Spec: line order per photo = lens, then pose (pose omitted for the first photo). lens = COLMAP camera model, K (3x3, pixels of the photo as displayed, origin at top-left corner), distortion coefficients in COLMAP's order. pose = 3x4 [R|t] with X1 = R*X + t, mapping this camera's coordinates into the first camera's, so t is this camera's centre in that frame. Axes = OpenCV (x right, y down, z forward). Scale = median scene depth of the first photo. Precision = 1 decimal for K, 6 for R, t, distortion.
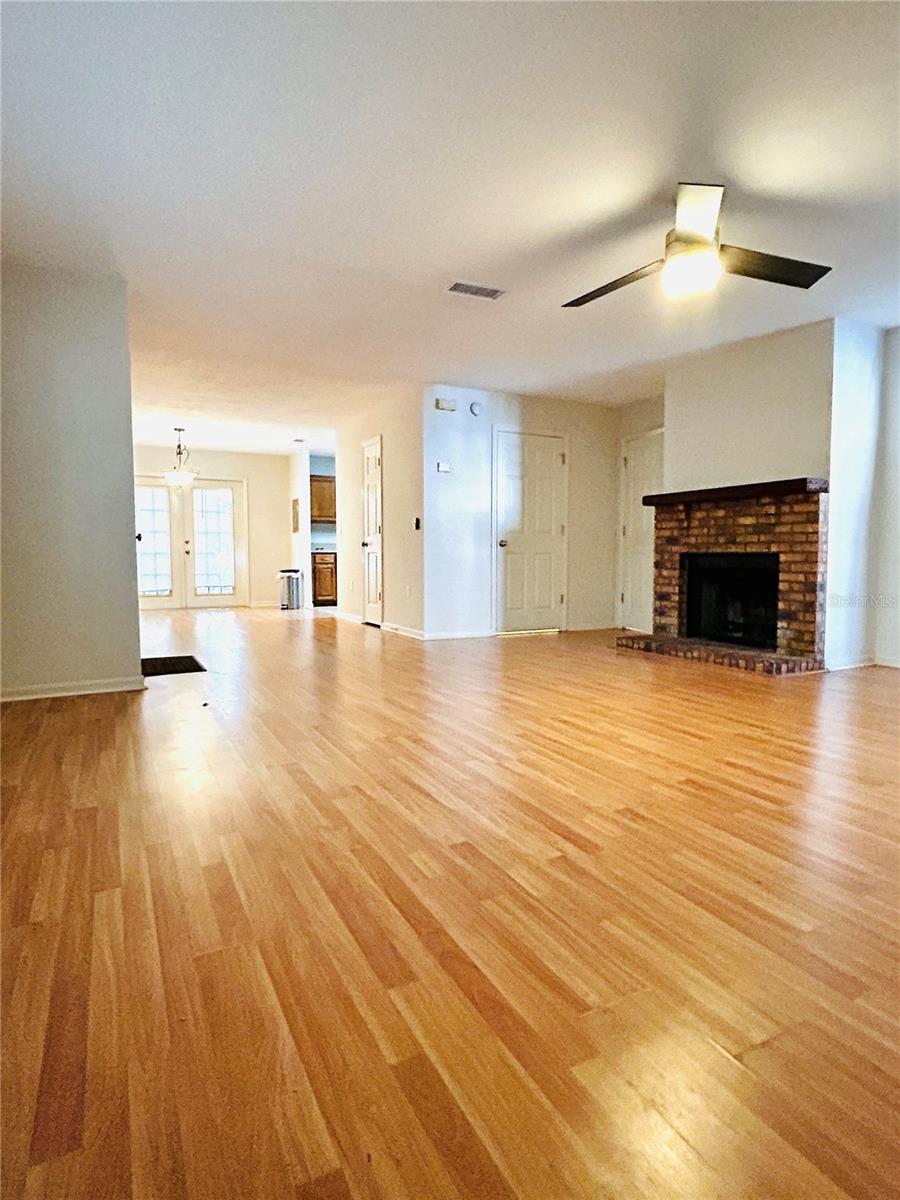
lens RADIAL K [[647.0, 0, 450.0], [0, 647.0, 600.0], [0, 0, 1]] dist [-0.001223, -0.000204]
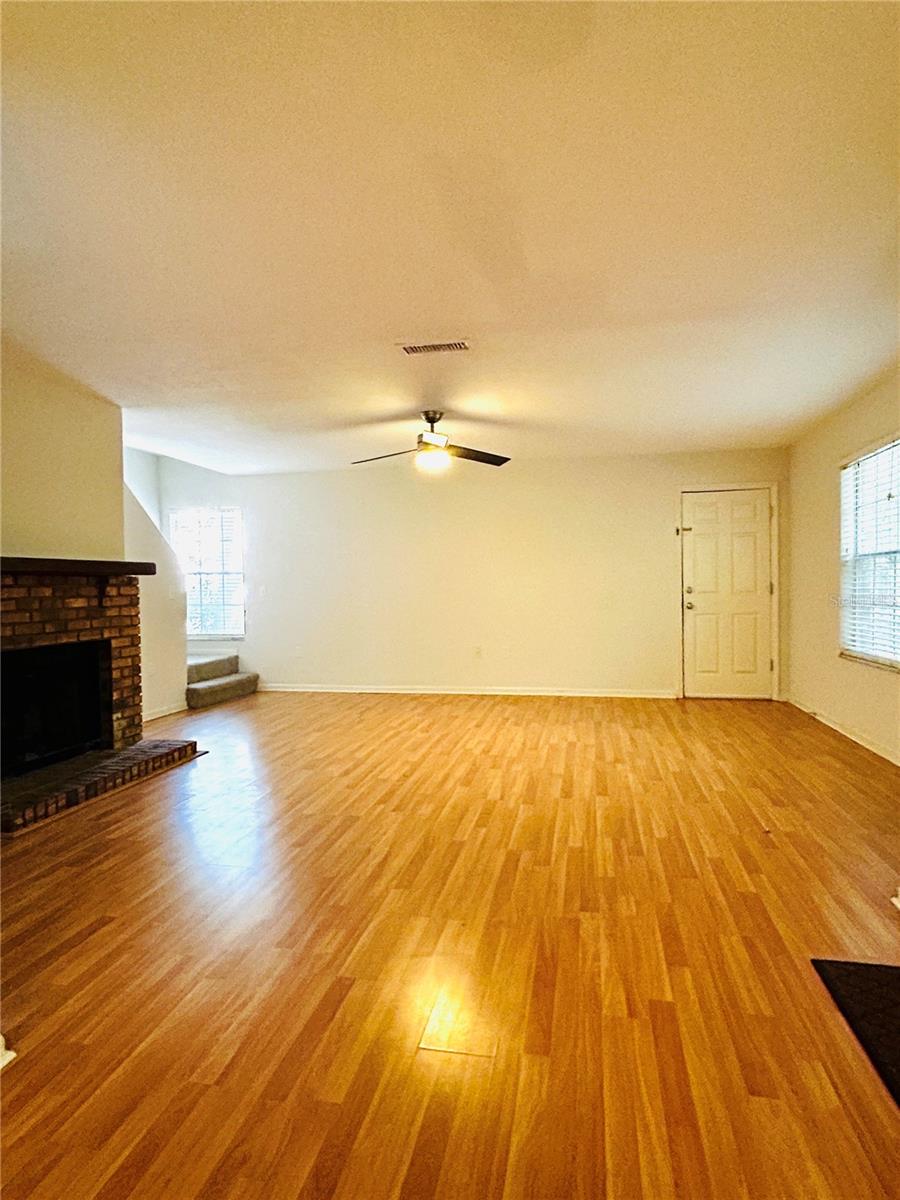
lens RADIAL K [[668.0, 0, 450.0], [0, 668.0, 600.0], [0, 0, 1]] dist [-0.002111, -0.000684]
pose [[-0.773151, -0.005826, 0.634195, -0.454219], [0.058002, 0.995118, 0.079852, -0.174668], [-0.631564, 0.098522, -0.769038, 1.418596]]
